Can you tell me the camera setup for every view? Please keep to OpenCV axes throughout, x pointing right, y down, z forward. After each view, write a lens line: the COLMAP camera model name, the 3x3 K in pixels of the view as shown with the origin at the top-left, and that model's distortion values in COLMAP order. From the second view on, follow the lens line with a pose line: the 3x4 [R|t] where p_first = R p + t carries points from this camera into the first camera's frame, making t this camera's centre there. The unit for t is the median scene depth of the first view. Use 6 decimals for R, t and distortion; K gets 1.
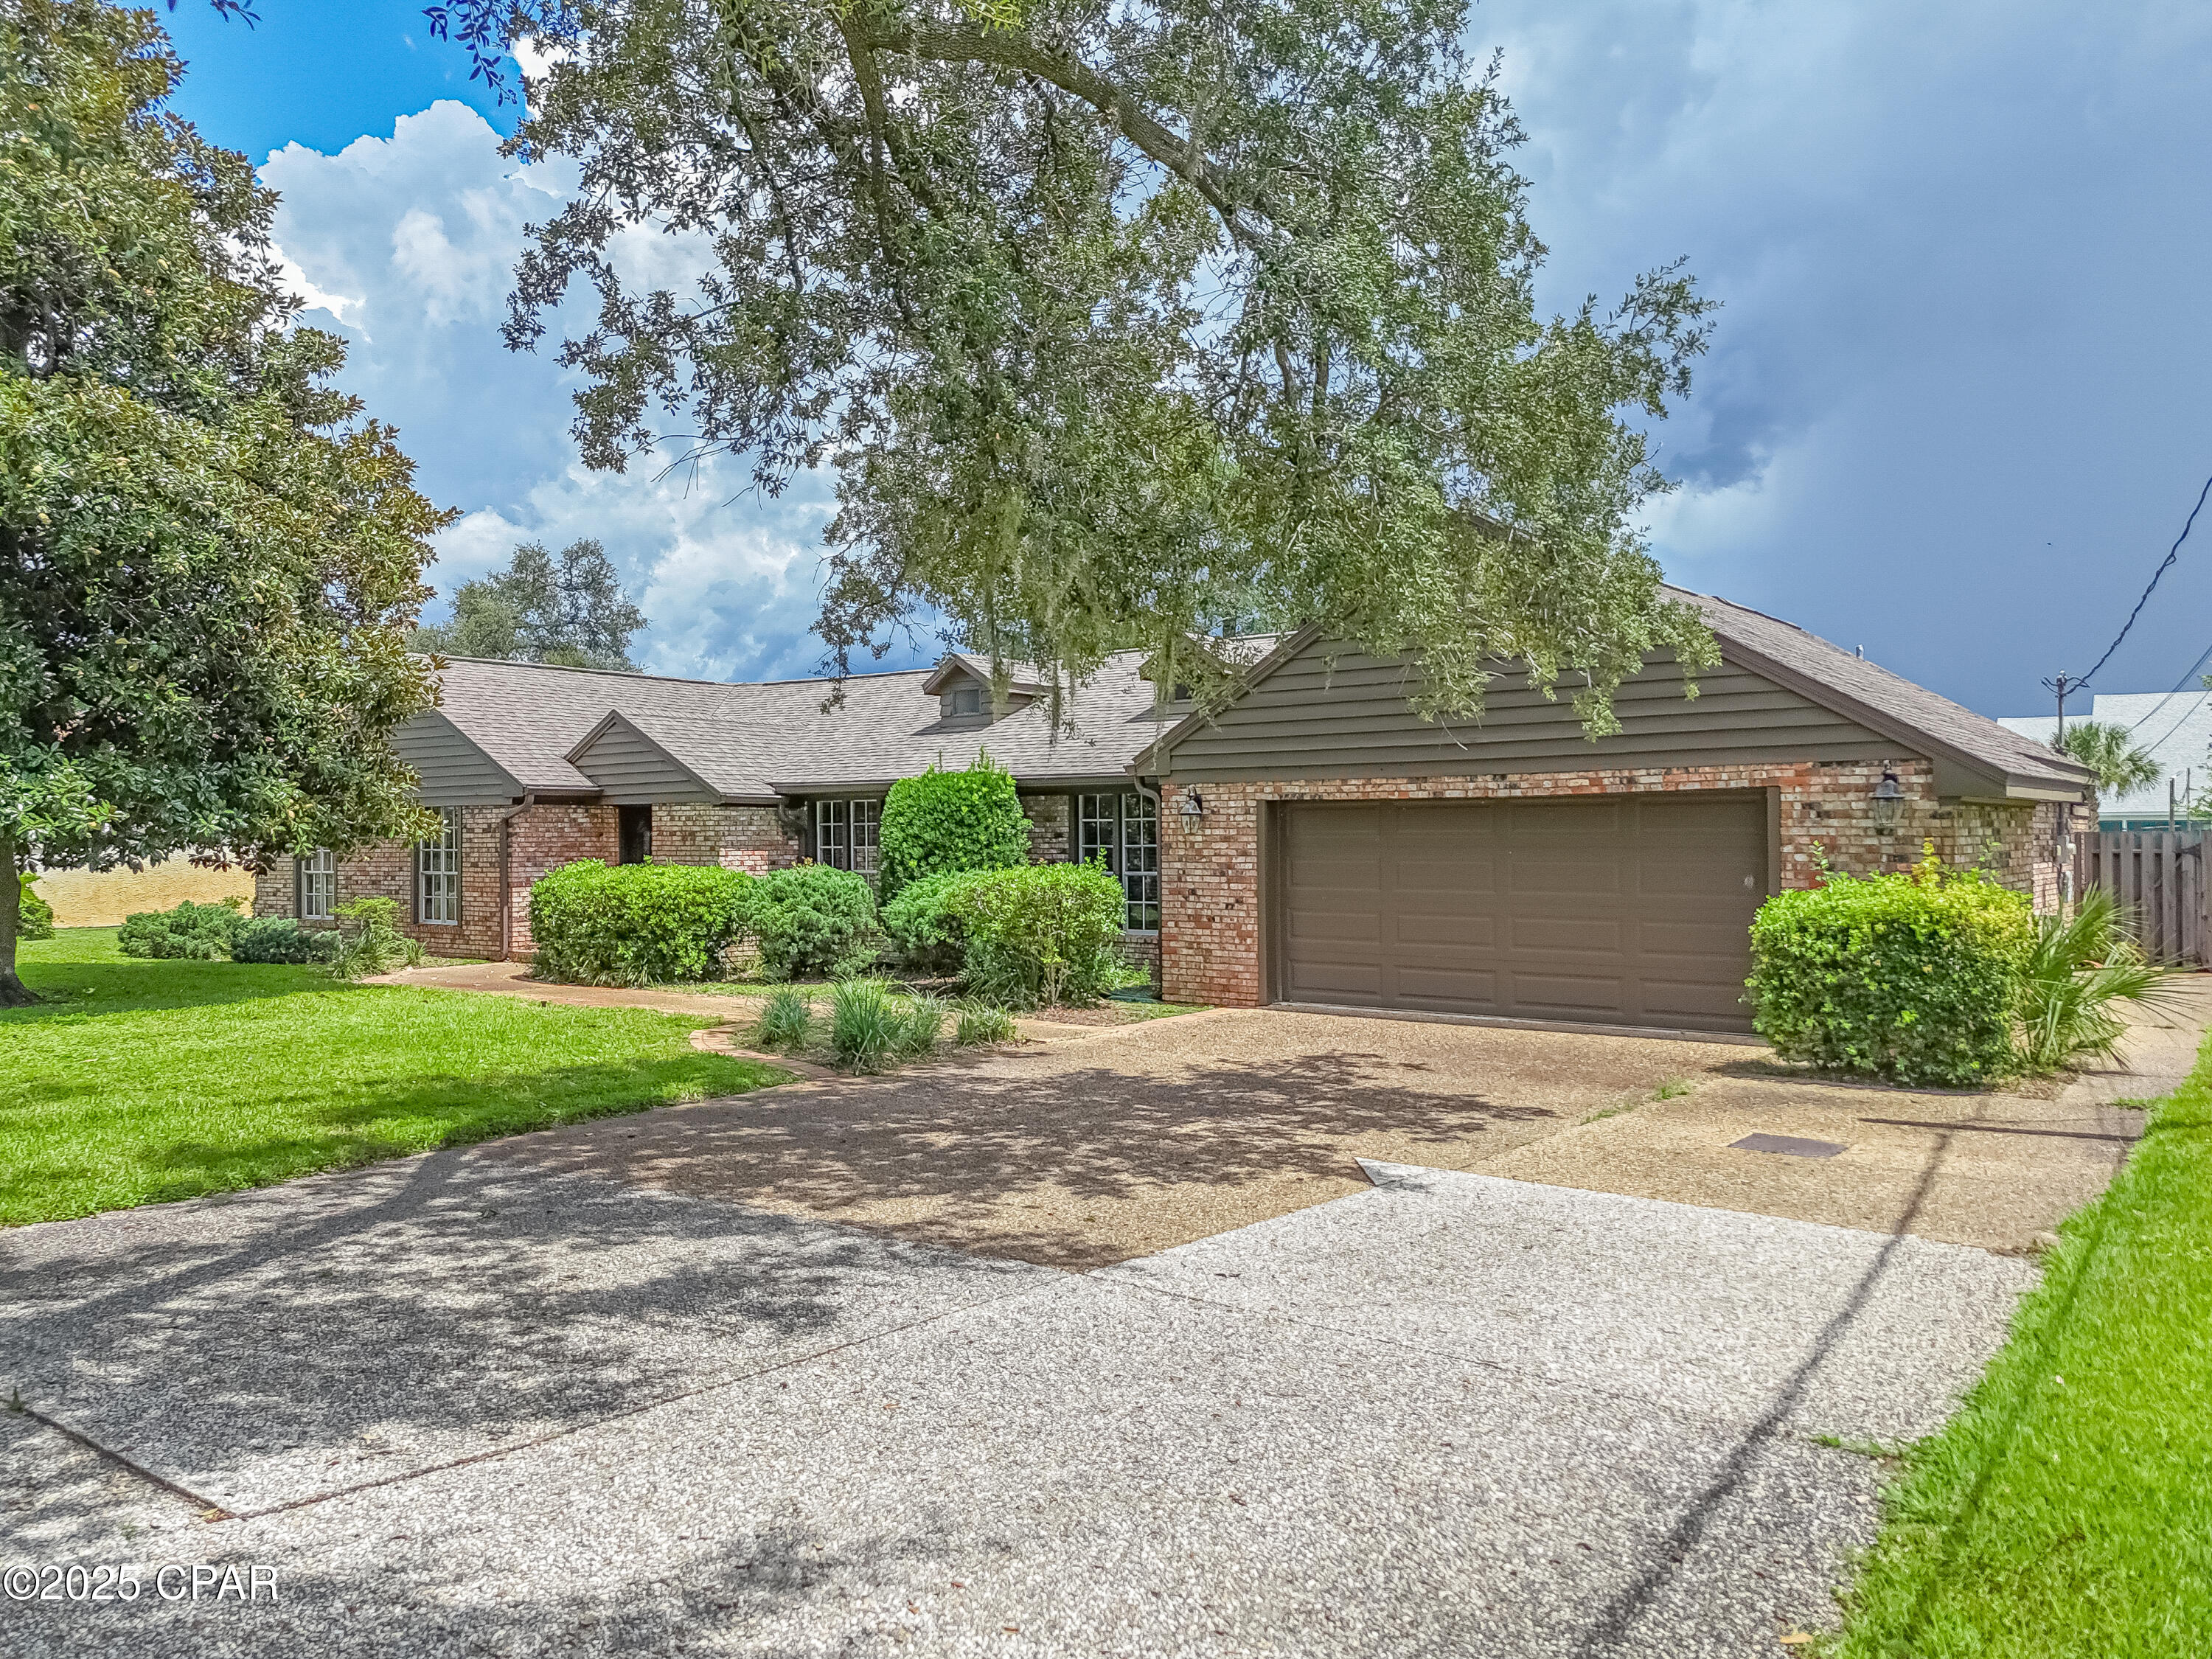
lens RADIAL K [[1627.9, 0, 1112.2], [0, 1627.9, 829.9], [0, 0, 1]] dist [0.074906, -0.067855]
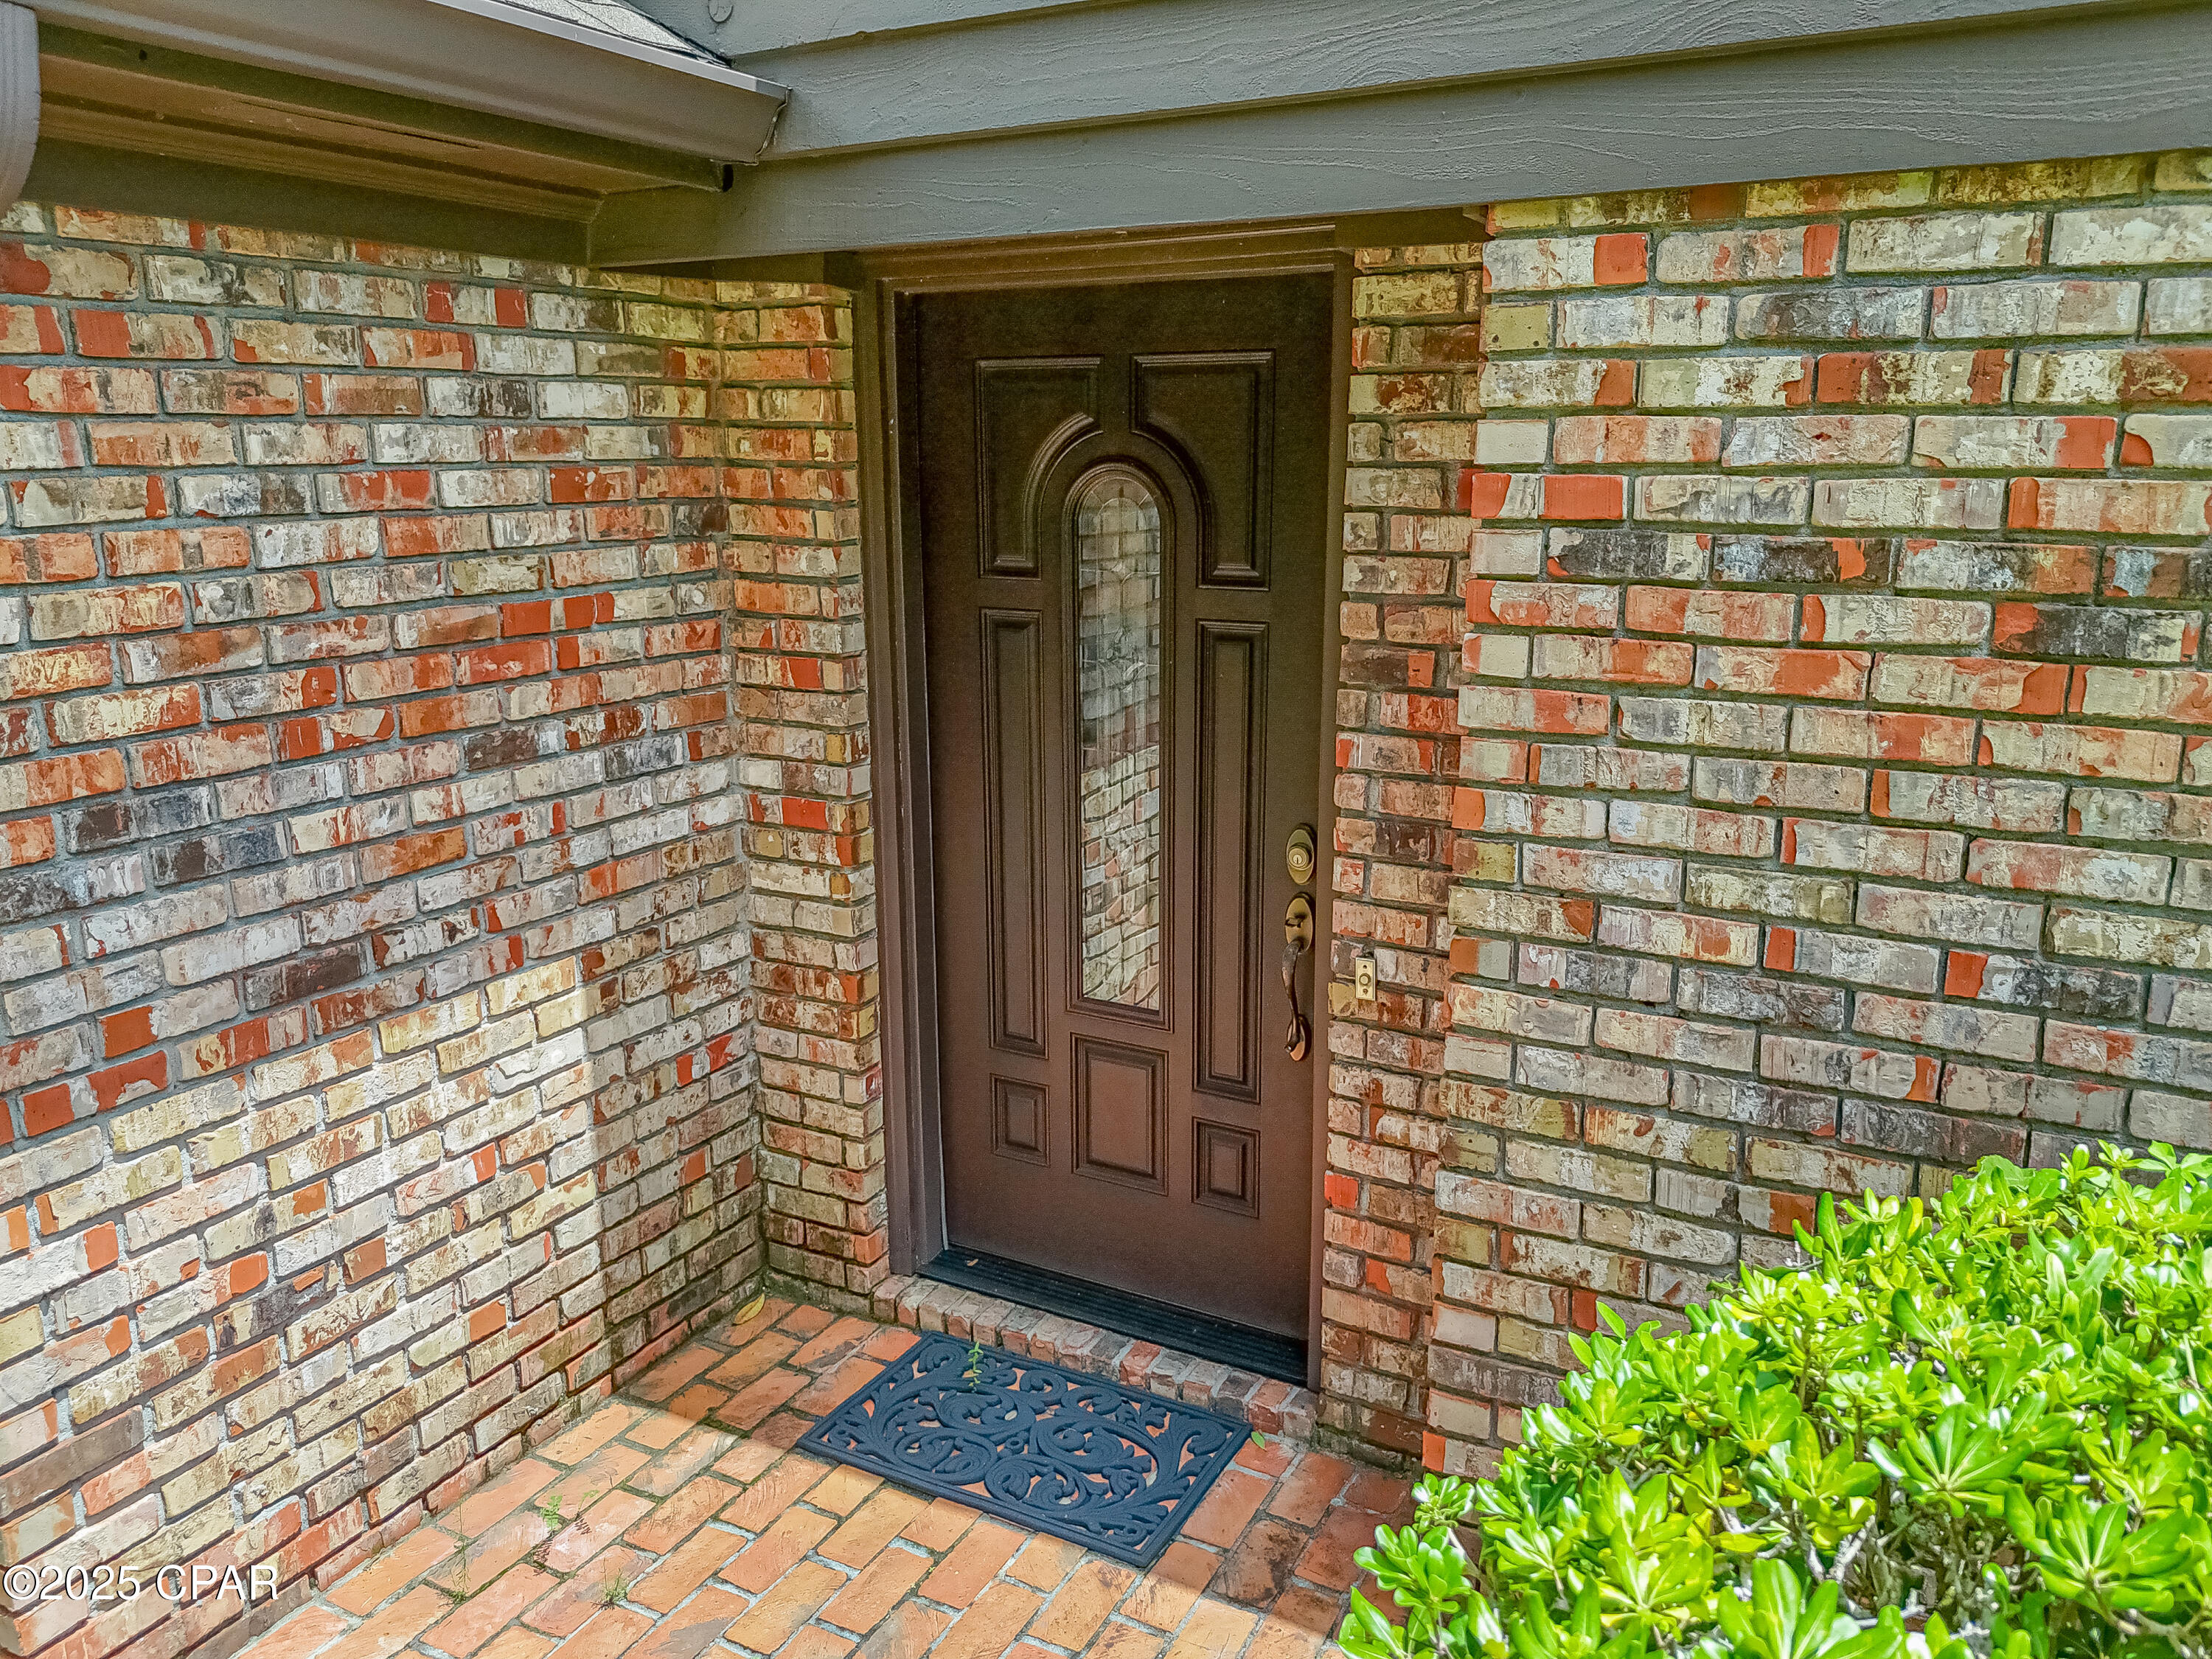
lens RADIAL K [[1637.5, 0, 1106.0], [0, 1637.5, 829.5], [0, 0, 1]] dist [0.075021, -0.064883]
pose [[0.989449, -0.030677, 0.141599, -0.449207], [-0.003839, 0.971434, 0.237279, -0.006550], [-0.144833, -0.235319, 0.961066, 1.292041]]
